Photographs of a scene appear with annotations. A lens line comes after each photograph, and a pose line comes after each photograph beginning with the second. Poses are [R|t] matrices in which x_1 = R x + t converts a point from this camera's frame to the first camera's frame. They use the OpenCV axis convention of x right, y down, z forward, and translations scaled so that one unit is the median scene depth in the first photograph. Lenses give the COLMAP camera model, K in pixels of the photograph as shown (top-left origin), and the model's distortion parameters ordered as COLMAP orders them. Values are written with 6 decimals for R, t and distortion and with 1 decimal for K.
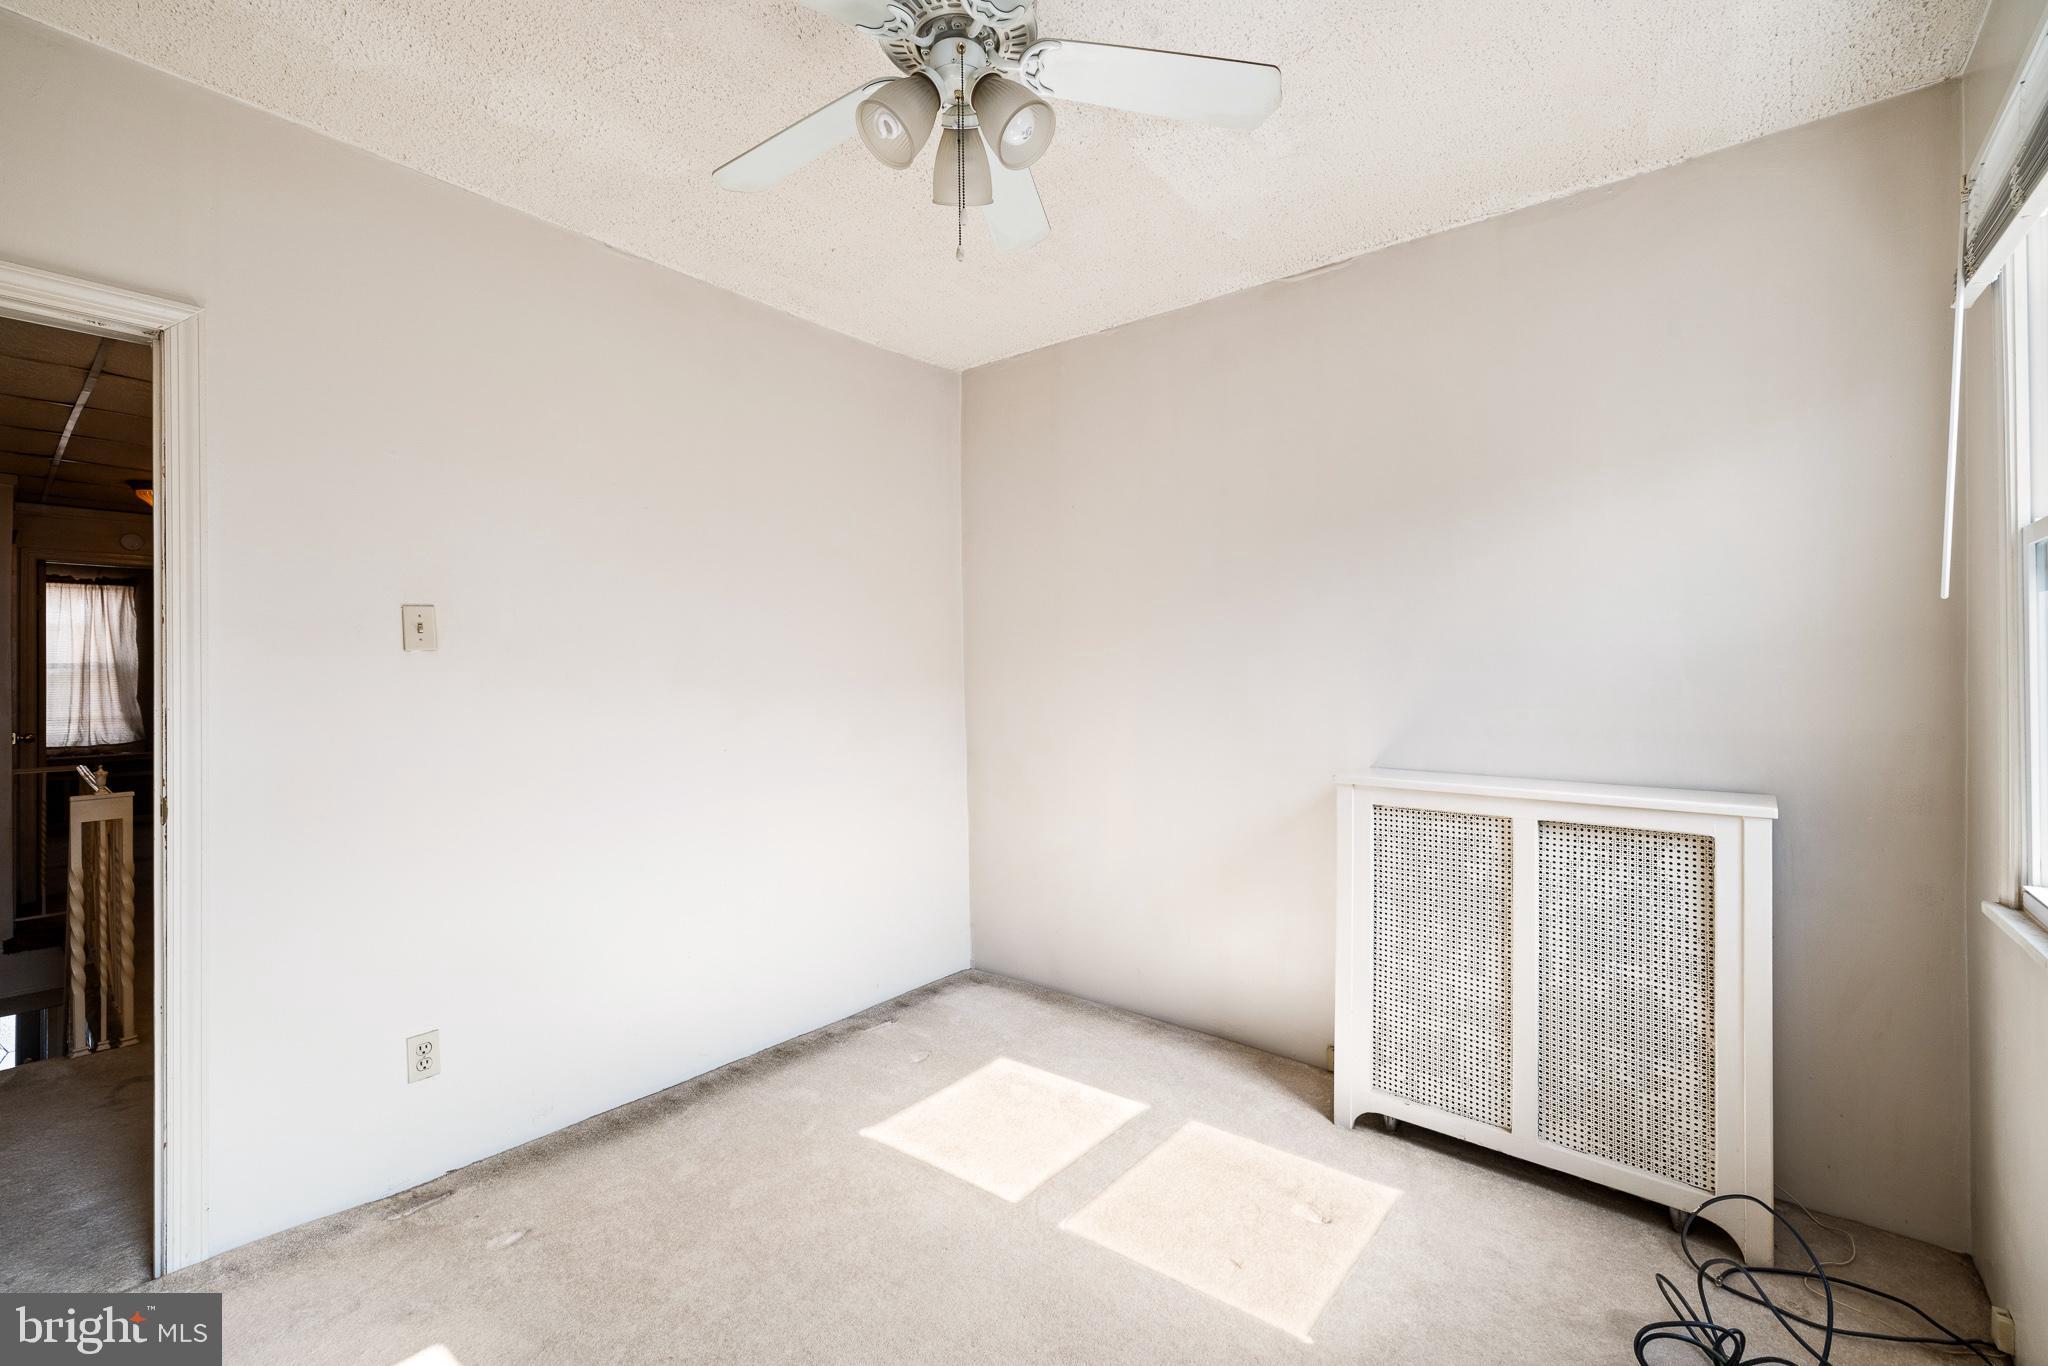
lens RADIAL K [[872.2, 0, 1025.5], [0, 872.2, 675.3], [0, 0, 1]] dist [0.003749, 0.000308]
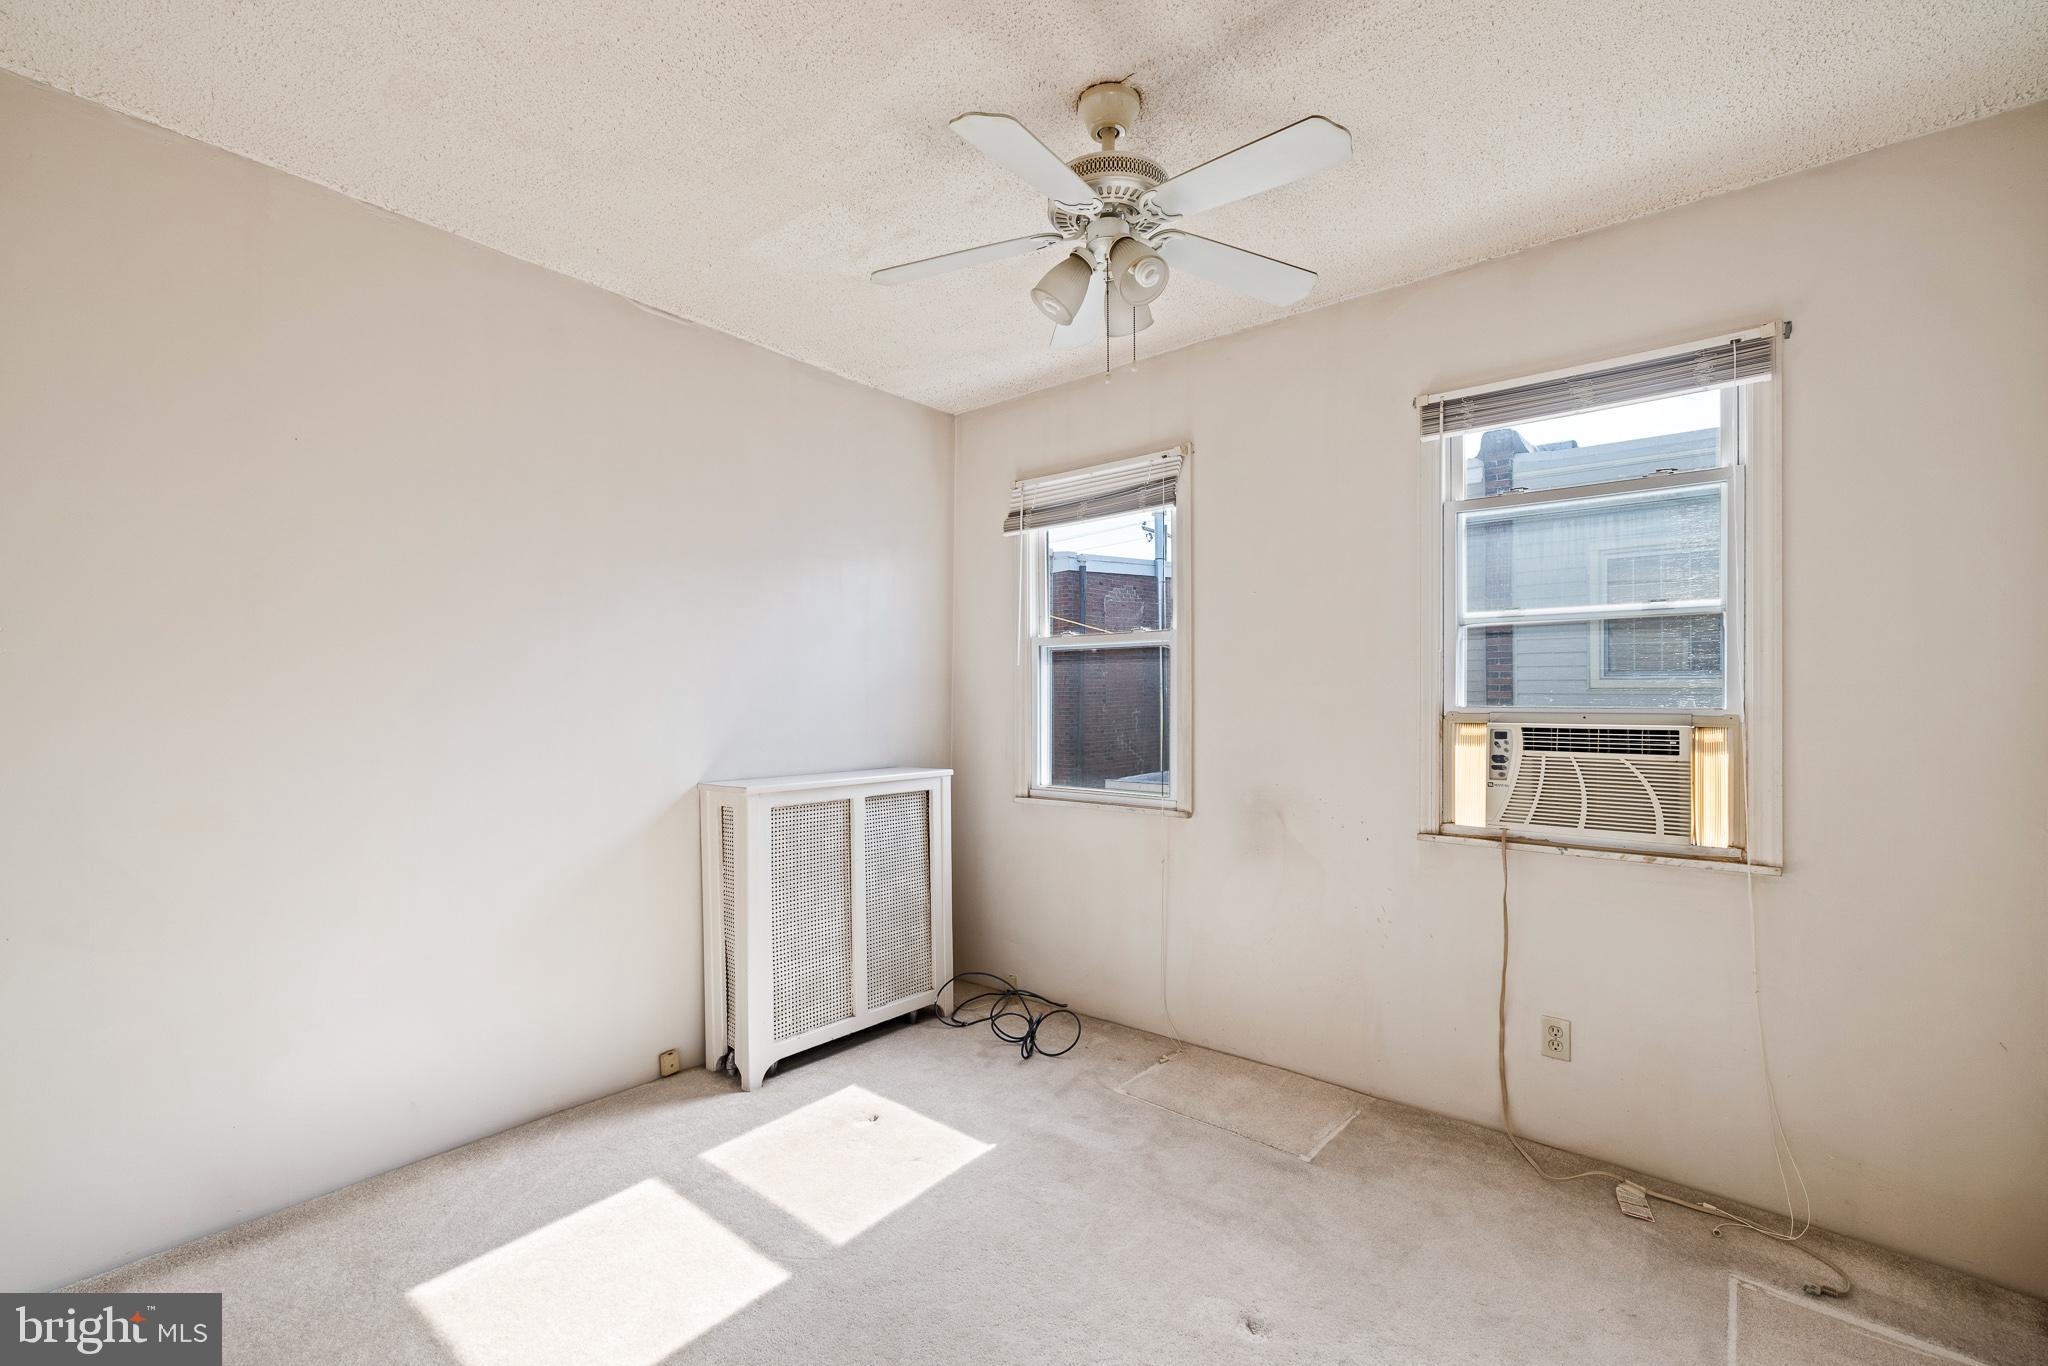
lens RADIAL K [[872.2, 0, 1025.1], [0, 872.2, 692.0], [0, 0, 1]] dist [0.003749, 0.000308]
pose [[0.013385, 0.003103, 0.999906, -0.864732], [0.000738, 0.999995, -0.003113, -0.008353], [-0.999910, 0.000780, 0.013382, 0.682220]]
